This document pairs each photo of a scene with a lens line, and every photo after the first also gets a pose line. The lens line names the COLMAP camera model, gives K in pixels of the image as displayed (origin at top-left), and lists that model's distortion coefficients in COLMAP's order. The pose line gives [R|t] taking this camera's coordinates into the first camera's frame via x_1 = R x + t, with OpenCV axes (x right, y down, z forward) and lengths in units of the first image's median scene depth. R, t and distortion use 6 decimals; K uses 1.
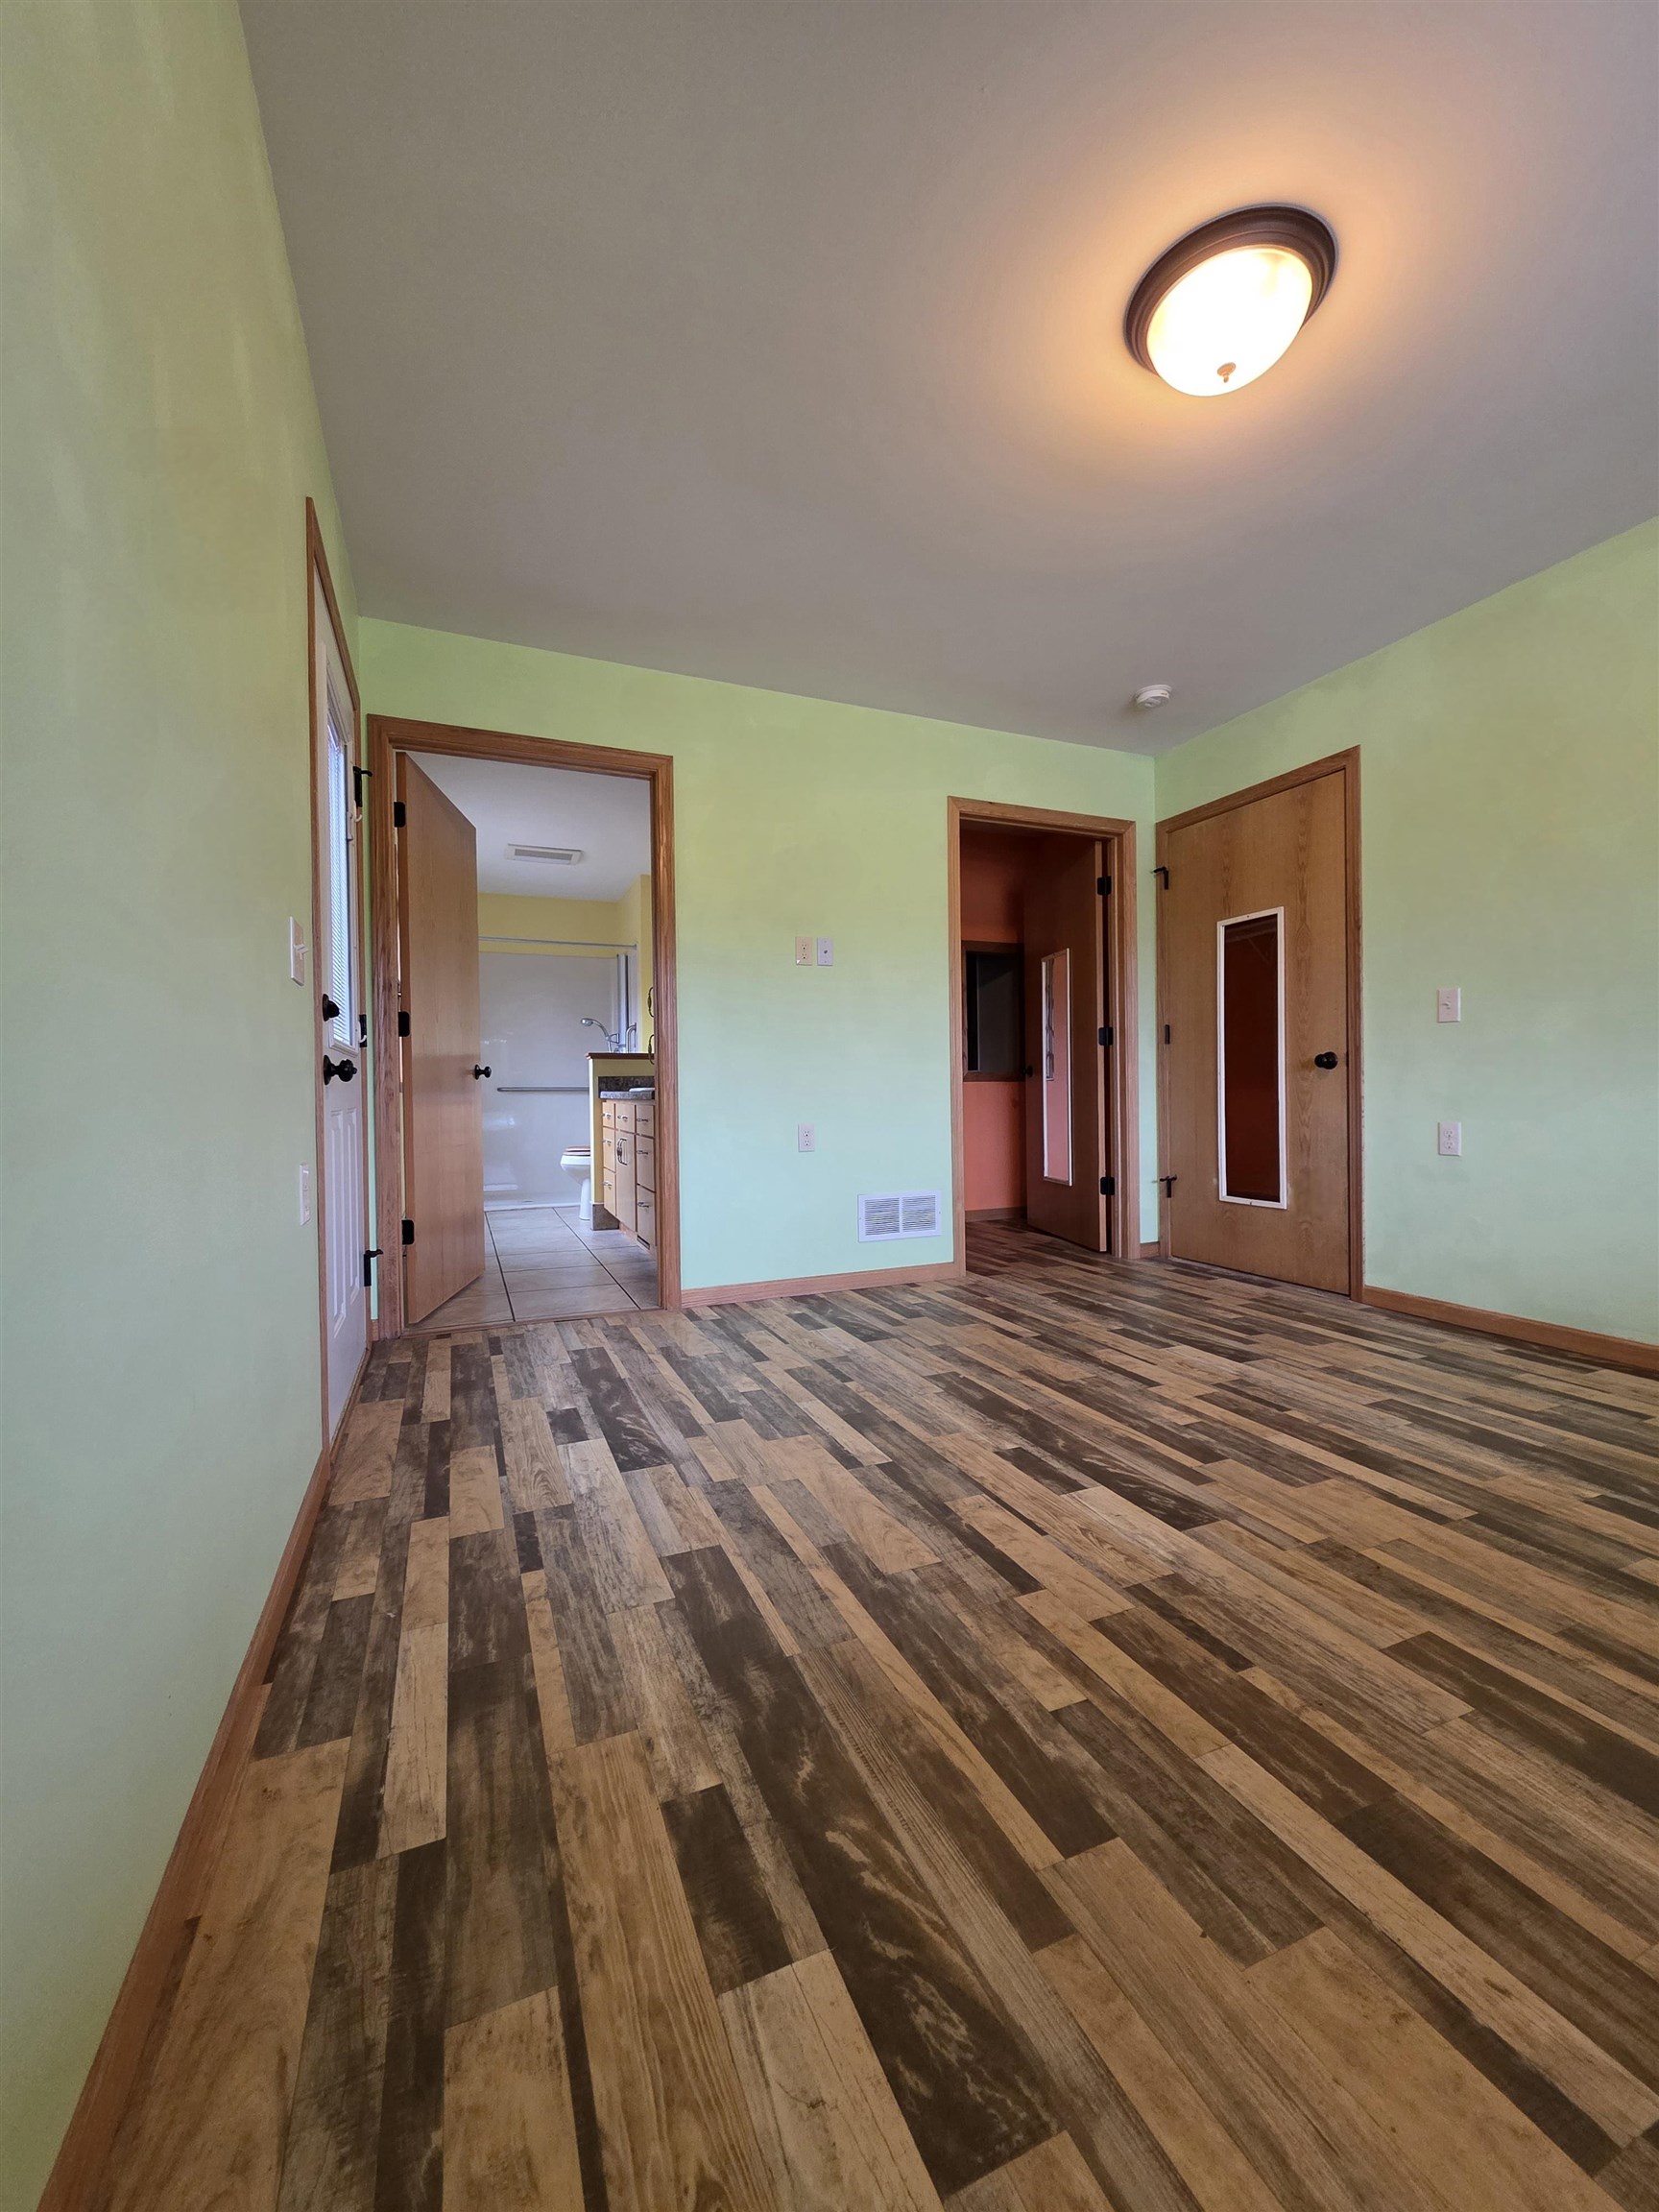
lens RADIAL K [[873.2, 0, 824.8], [0, 873.2, 1099.1], [0, 0, 1]] dist [-0.000284, -0.000528]
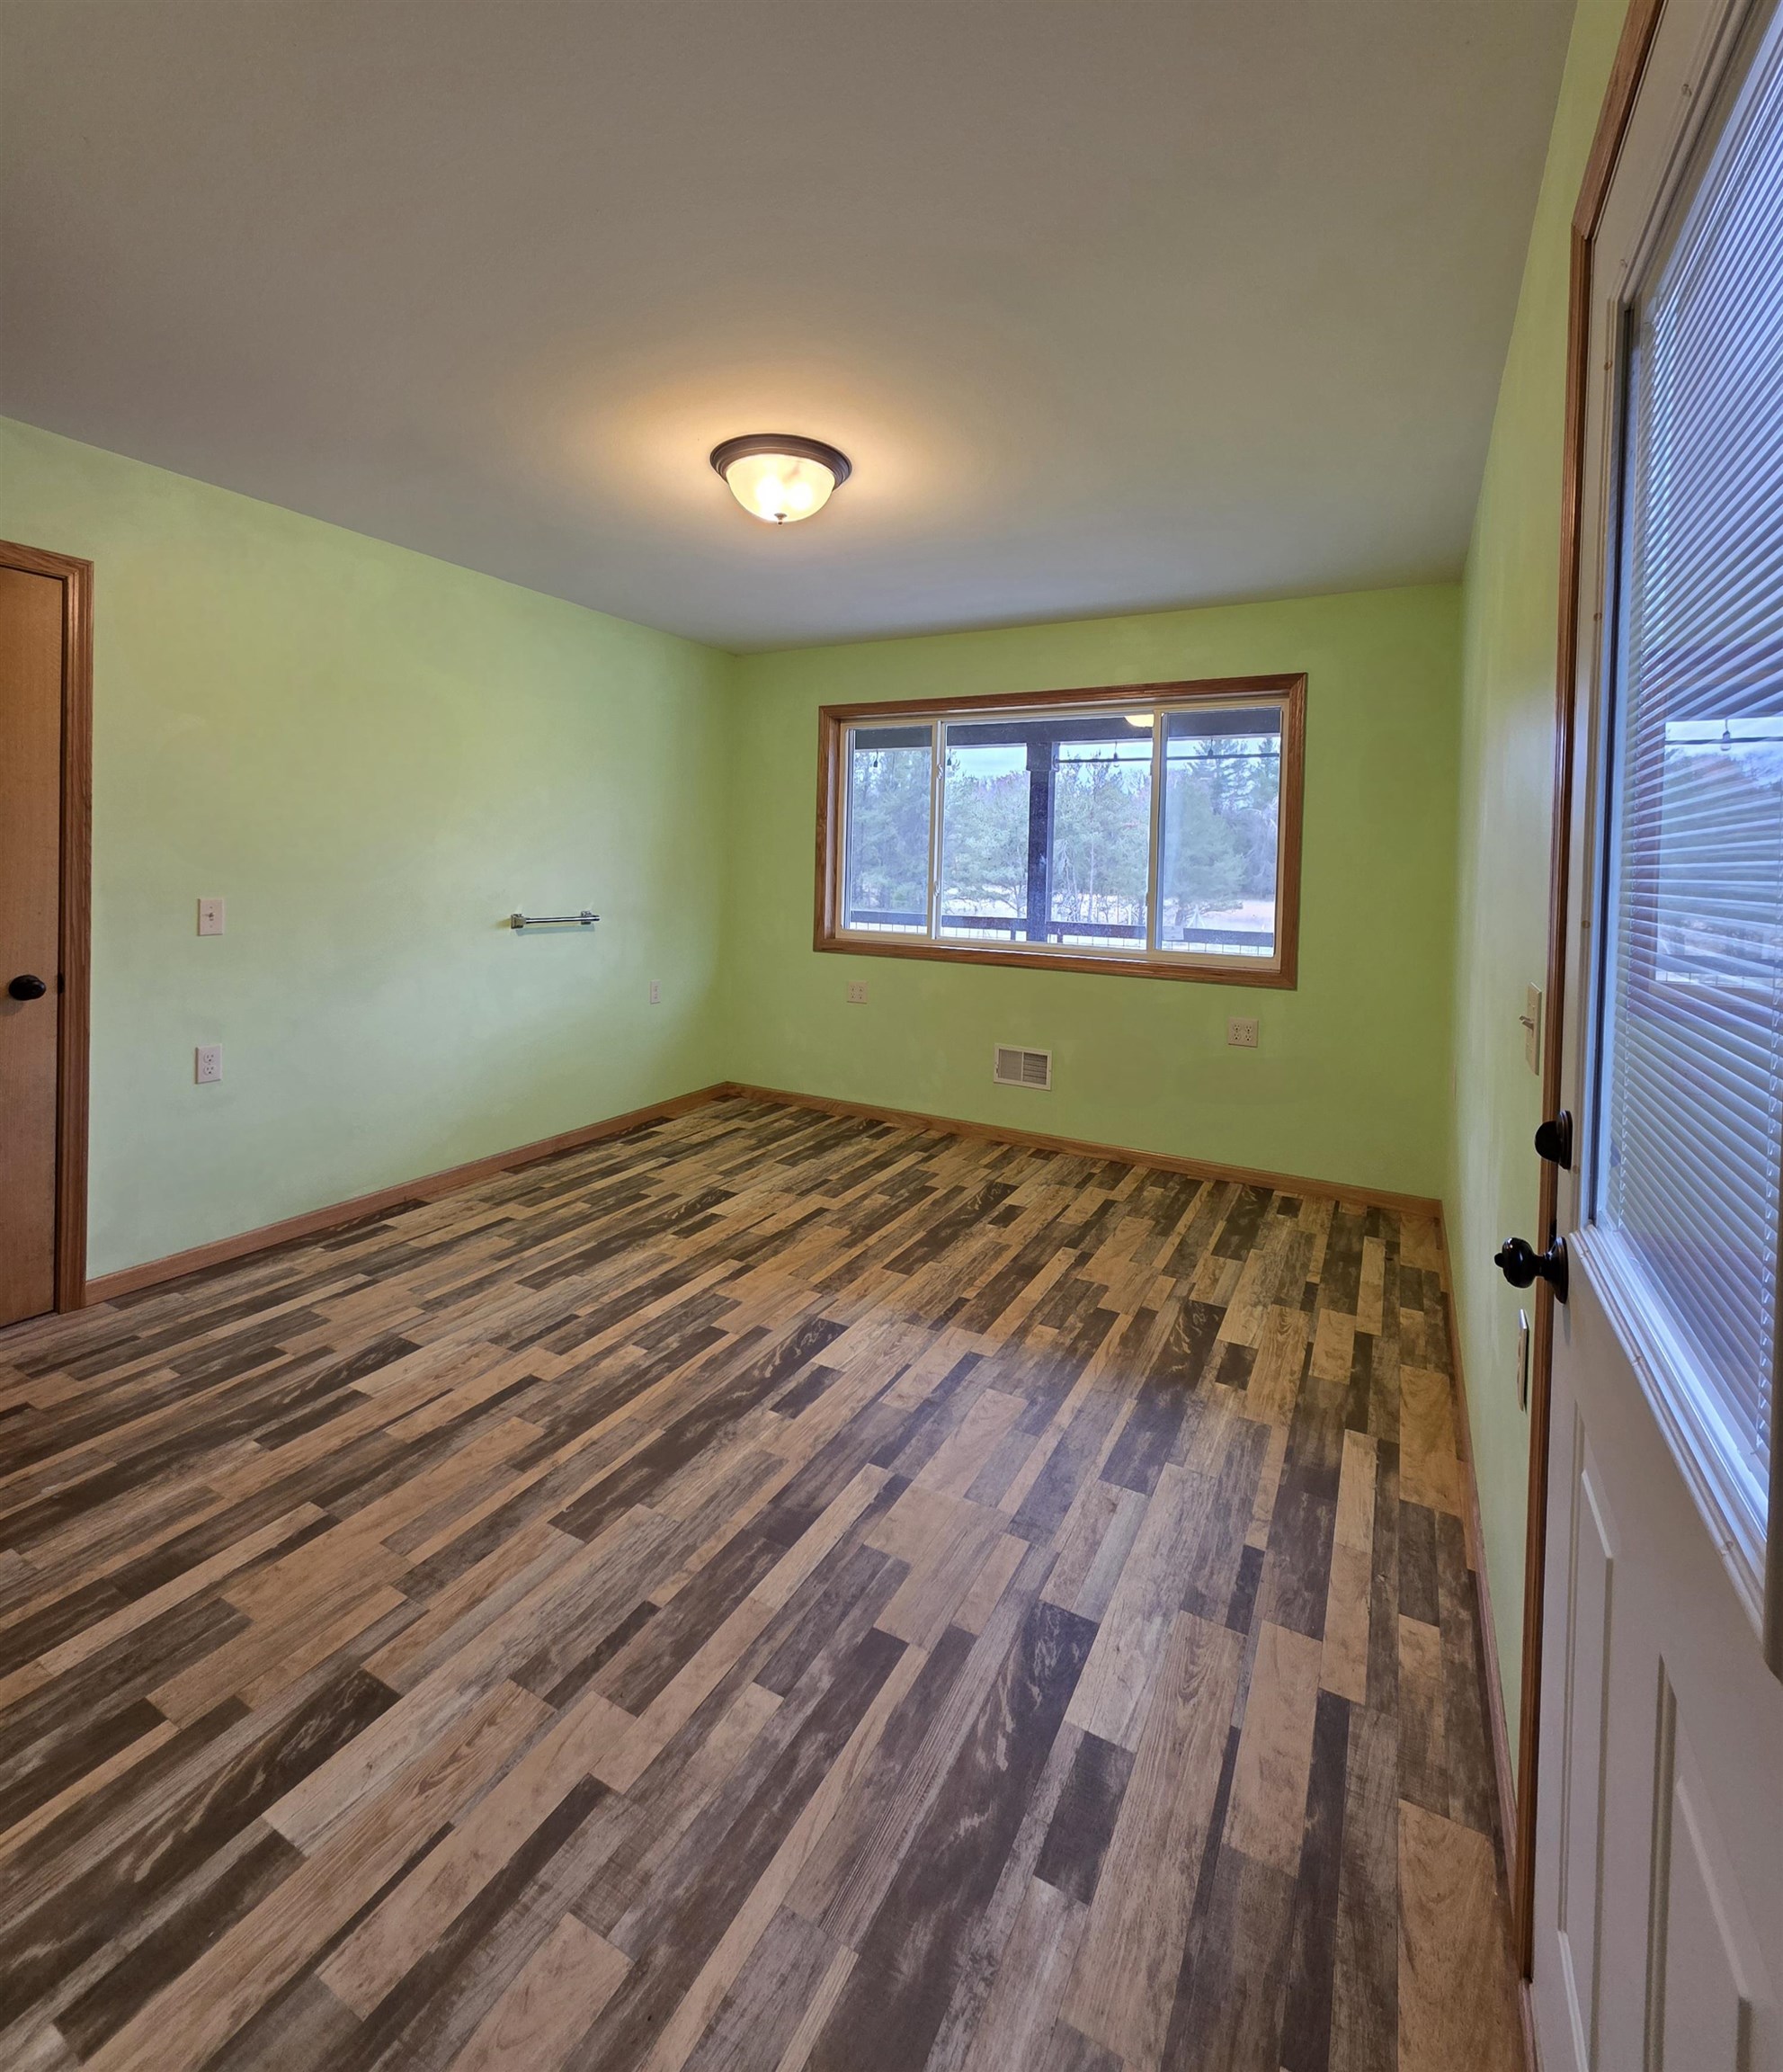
lens RADIAL K [[948.5, 0, 887.8], [0, 948.5, 868.0], [0, 0, 1]] dist [0.003945, -0.000618]
pose [[-0.623196, -0.006983, 0.782035, -0.854713], [-0.007645, 0.999967, 0.002836, -0.286764], [-0.782029, -0.004212, -0.623228, 1.840682]]
